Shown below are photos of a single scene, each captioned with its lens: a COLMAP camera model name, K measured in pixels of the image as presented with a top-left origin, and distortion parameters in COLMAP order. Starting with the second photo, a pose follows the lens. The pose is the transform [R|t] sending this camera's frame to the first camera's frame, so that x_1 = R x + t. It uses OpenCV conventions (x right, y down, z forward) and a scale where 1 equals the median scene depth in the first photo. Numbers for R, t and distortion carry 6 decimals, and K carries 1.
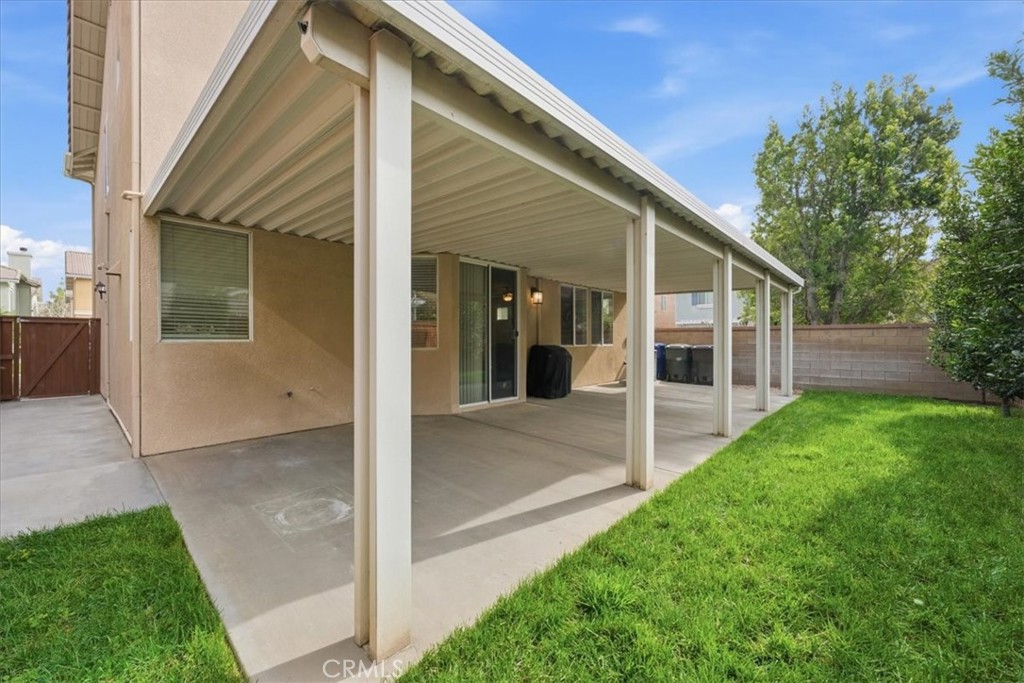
lens RADIAL K [[410.3, 0, 506.6], [0, 410.3, 340.1], [0, 0, 1]] dist [-0.001664, -0.000242]
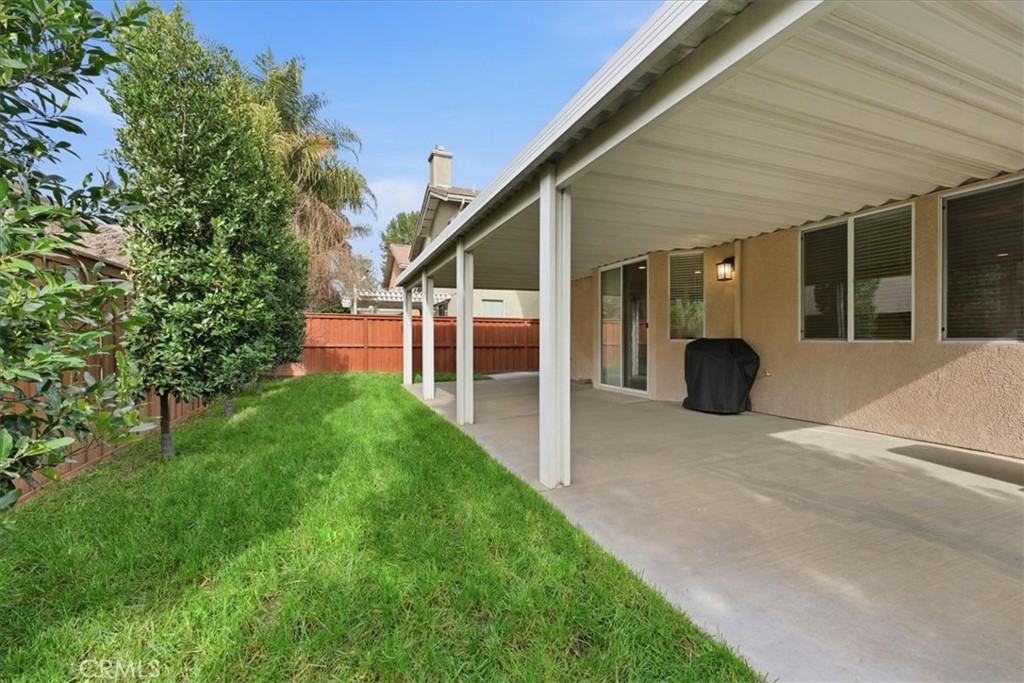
lens RADIAL K [[410.3, 0, 506.6], [0, 410.3, 340.1], [0, 0, 1]] dist [-0.001664, -0.000242]
pose [[-0.432463, -0.005483, -0.901635, 0.777991], [-0.016432, 0.999863, 0.001801, 0.017283], [0.901502, 0.015595, -0.432494, 0.856448]]
